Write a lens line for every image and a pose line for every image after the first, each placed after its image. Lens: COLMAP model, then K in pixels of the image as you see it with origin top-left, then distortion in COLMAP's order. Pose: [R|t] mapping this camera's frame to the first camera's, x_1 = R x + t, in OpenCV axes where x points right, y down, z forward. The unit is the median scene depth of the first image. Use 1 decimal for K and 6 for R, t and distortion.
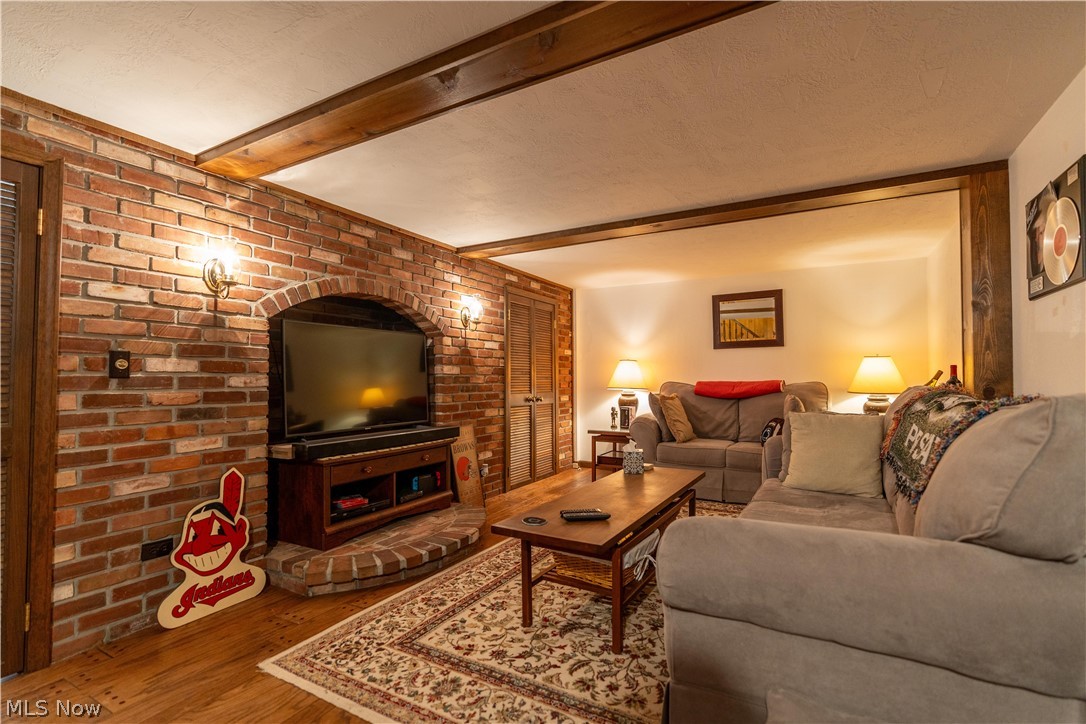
lens RADIAL K [[523.1, 0, 559.6], [0, 523.1, 363.3], [0, 0, 1]] dist [-0.004104, 0.000044]
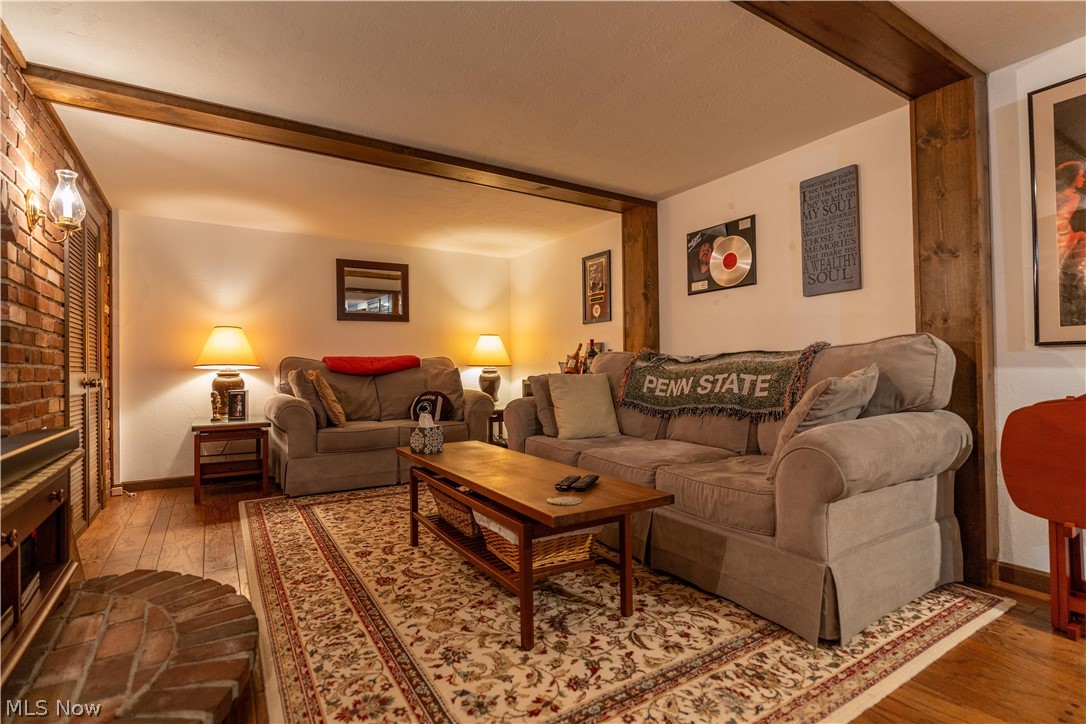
lens RADIAL K [[523.1, 0, 559.6], [0, 523.1, 363.3], [0, 0, 1]] dist [-0.004104, 0.000044]
pose [[0.459975, 0.002818, 0.887927, -0.648386], [-0.010233, 0.999945, 0.002127, 0.081979], [-0.887873, -0.010064, 0.459979, 0.562527]]
